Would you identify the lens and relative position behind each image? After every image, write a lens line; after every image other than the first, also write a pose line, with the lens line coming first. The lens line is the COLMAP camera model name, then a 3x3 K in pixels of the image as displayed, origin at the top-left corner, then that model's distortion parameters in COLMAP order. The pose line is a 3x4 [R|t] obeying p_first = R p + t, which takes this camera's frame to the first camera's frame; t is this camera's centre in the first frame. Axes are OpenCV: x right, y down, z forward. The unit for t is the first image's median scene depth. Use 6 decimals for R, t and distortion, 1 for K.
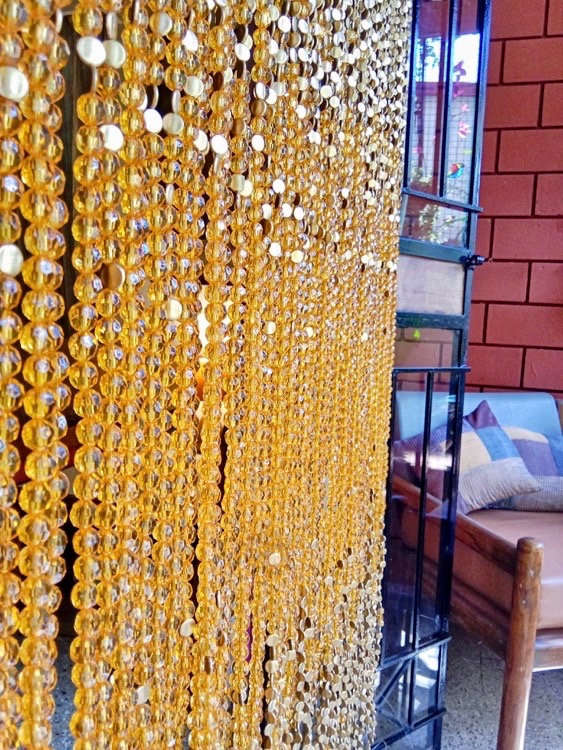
lens RADIAL K [[600.0, 0, 279.1], [0, 600.0, 375.9], [0, 0, 1]] dist [-0.007324, -0.000575]
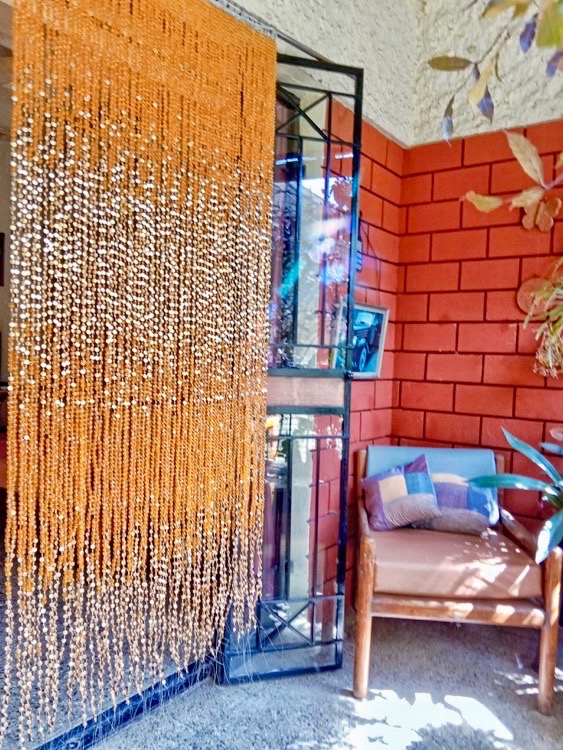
lens RADIAL K [[600.0, 0, 282.8], [0, 600.0, 375.4], [0, 0, 1]] dist [-0.007324, -0.000575]
pose [[0.933523, 0.002521, -0.358508, 0.573712], [-0.022129, 0.998474, -0.050600, -0.073376], [0.357833, 0.055169, 0.932154, -0.526652]]
